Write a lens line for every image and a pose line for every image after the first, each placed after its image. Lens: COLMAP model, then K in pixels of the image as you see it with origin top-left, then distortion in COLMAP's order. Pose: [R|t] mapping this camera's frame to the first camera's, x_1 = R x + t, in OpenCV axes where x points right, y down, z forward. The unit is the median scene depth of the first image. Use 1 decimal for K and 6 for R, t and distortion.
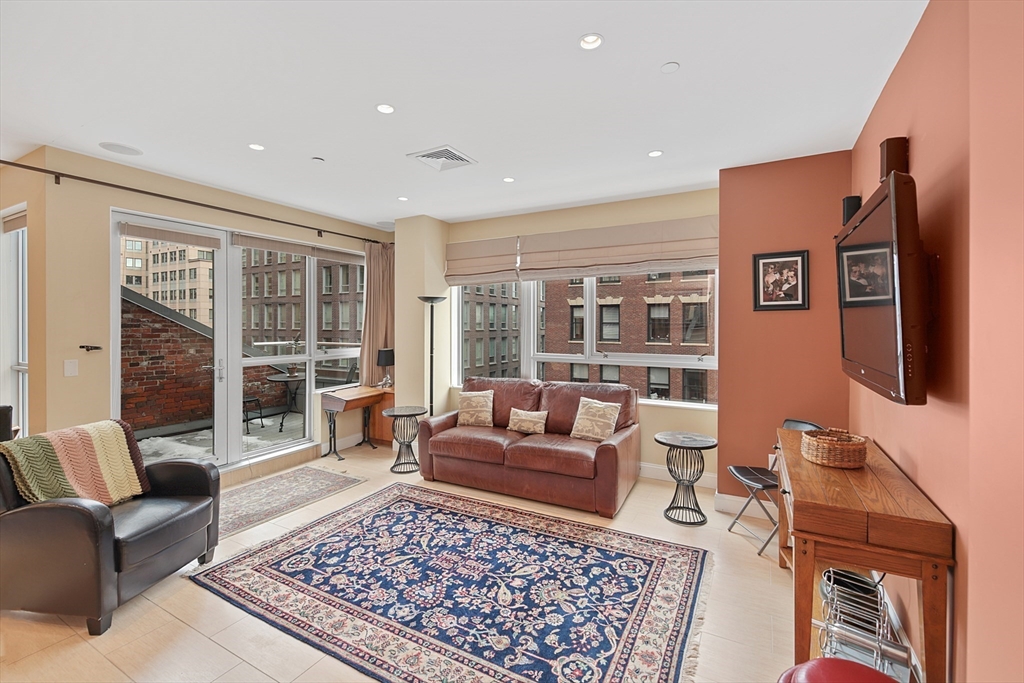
lens RADIAL K [[448.3, 0, 500.8], [0, 448.3, 323.5], [0, 0, 1]] dist [0.011689, -0.000160]
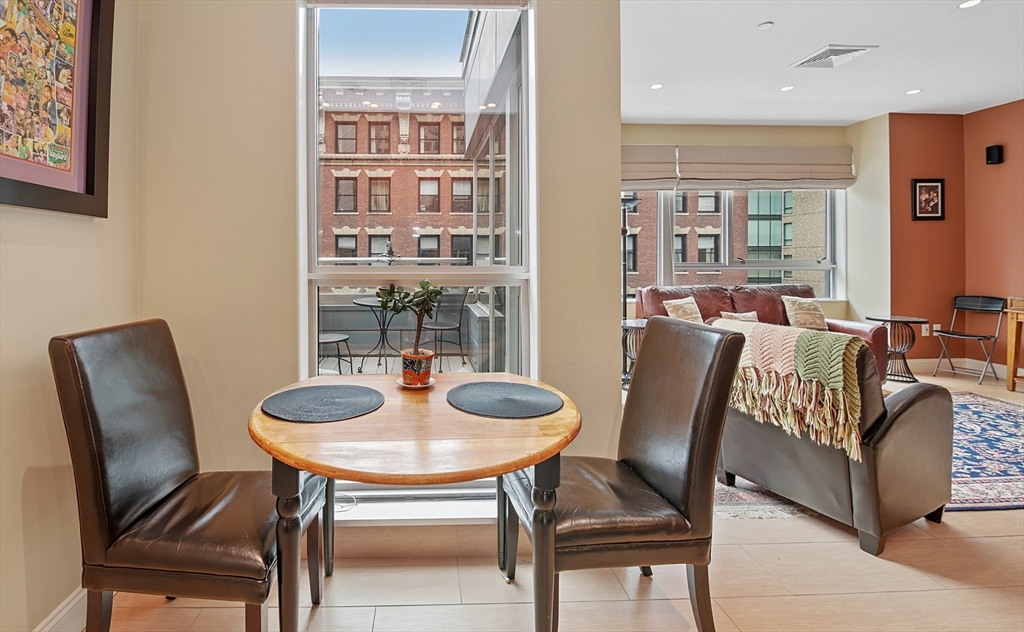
lens RADIAL K [[472.0, 0, 428.4], [0, 472.0, 255.9], [0, 0, 1]] dist [0.001411, -0.006138]
pose [[0.854103, 0.005097, 0.520079, -1.756214], [-0.000805, 0.999964, -0.008478, 0.113625], [-0.520103, 0.006822, 0.854076, 0.682715]]
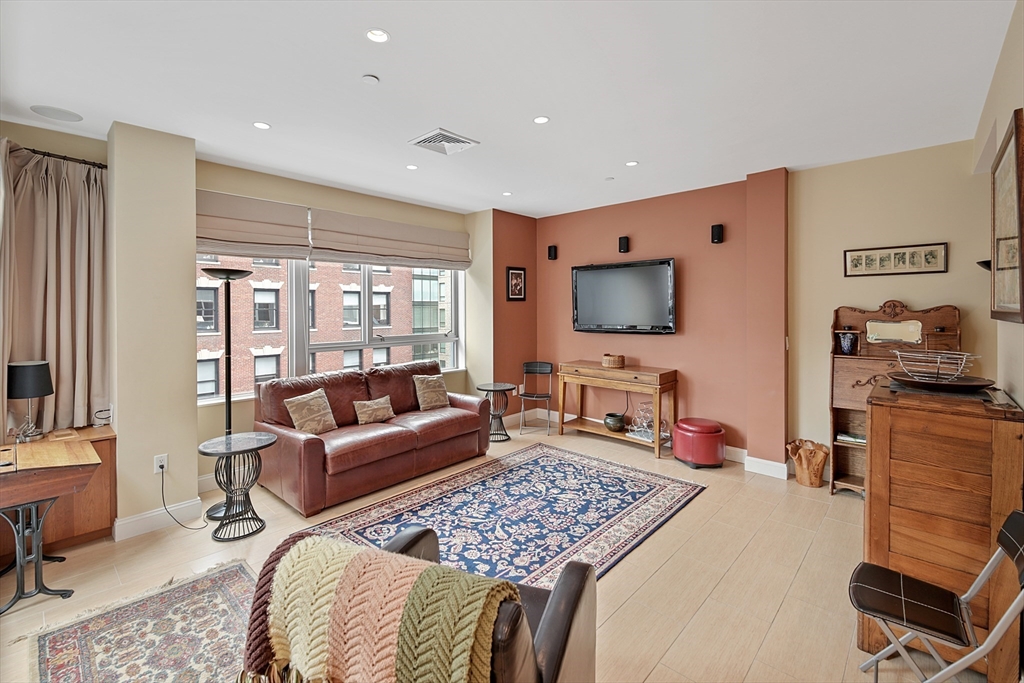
lens RADIAL K [[456.8, 0, 523.8], [0, 456.8, 308.1], [0, 0, 1]] dist [0.010191, -0.000209]
pose [[0.200246, 0.002196, 0.979743, -1.304076], [0.004950, 0.999982, -0.003253, 0.004307], [-0.979733, 0.005502, 0.200231, 0.752437]]
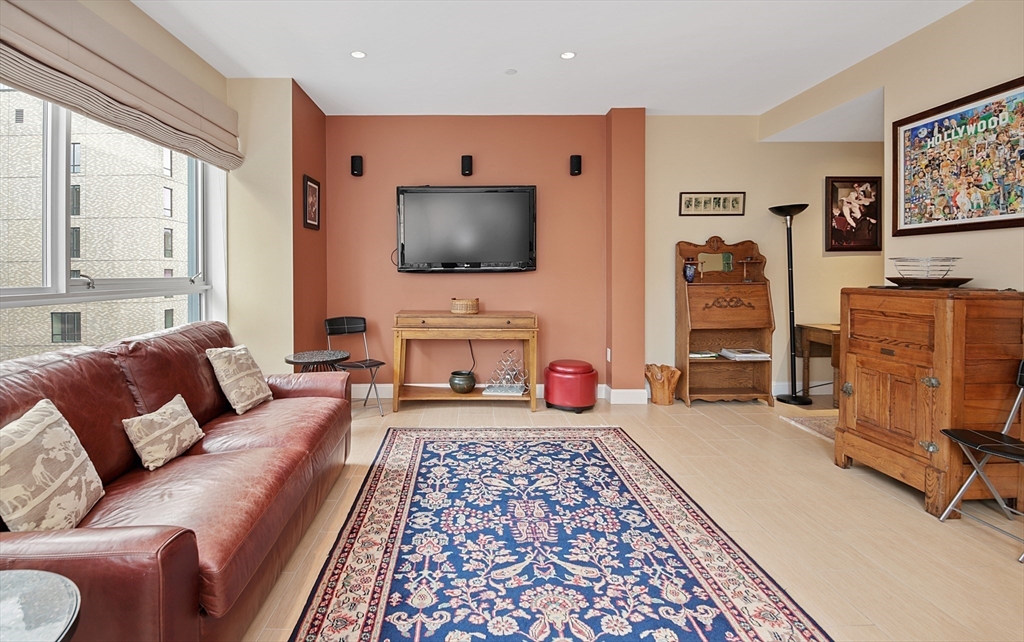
lens RADIAL K [[459.5, 0, 483.1], [0, 459.5, 274.1], [0, 0, 1]] dist [-0.005410, -0.000687]
pose [[-0.523960, 0.001753, 0.851741, -0.736167], [0.006267, 0.999979, 0.001797, 0.106005], [-0.851720, 0.006279, -0.523960, 1.498704]]
